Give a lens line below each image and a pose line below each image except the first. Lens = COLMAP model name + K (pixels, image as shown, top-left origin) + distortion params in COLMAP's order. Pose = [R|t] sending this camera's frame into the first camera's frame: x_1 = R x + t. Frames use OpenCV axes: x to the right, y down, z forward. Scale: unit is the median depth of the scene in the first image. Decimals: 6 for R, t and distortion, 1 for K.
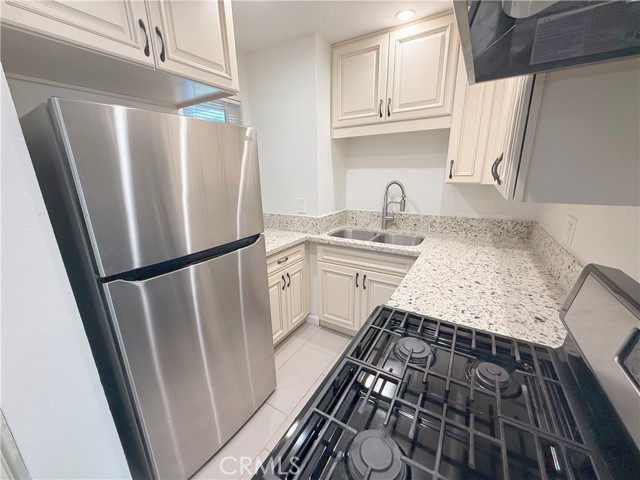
lens RADIAL K [[253.5, 0, 318.8], [0, 253.5, 239.7], [0, 0, 1]] dist [0.001377, 0.000053]
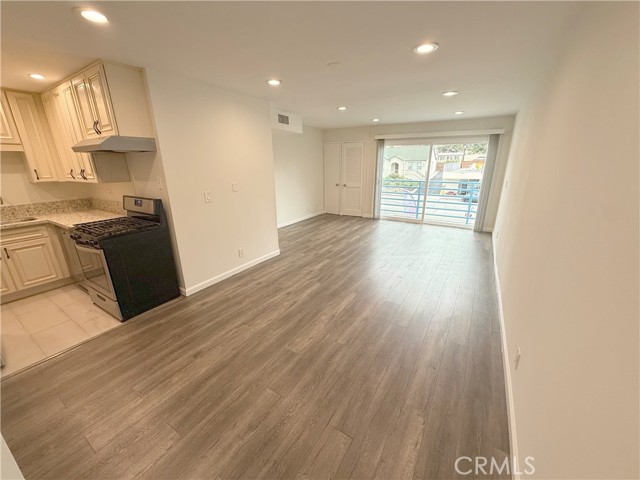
lens RADIAL K [[253.5, 0, 318.1], [0, 253.5, 241.4], [0, 0, 1]] dist [0.001377, 0.000053]
pose [[0.007185, -0.277534, 0.960689, -1.156931], [0.269631, 0.925668, 0.265401, 0.194259], [-0.962937, 0.257125, 0.081483, -0.830551]]
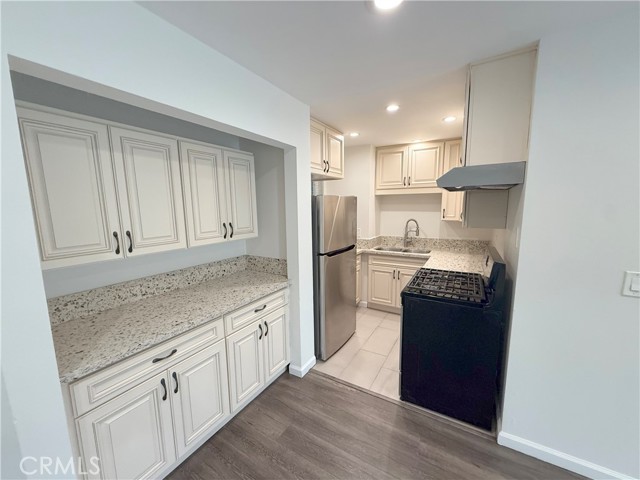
lens RADIAL K [[253.5, 0, 318.3], [0, 253.5, 240.2], [0, 0, 1]] dist [0.001377, 0.000053]
pose [[0.999924, 0.004910, 0.011291, -0.387379], [-0.003425, 0.991775, -0.127947, 0.147843], [-0.011827, 0.127899, 0.991717, -0.749116]]
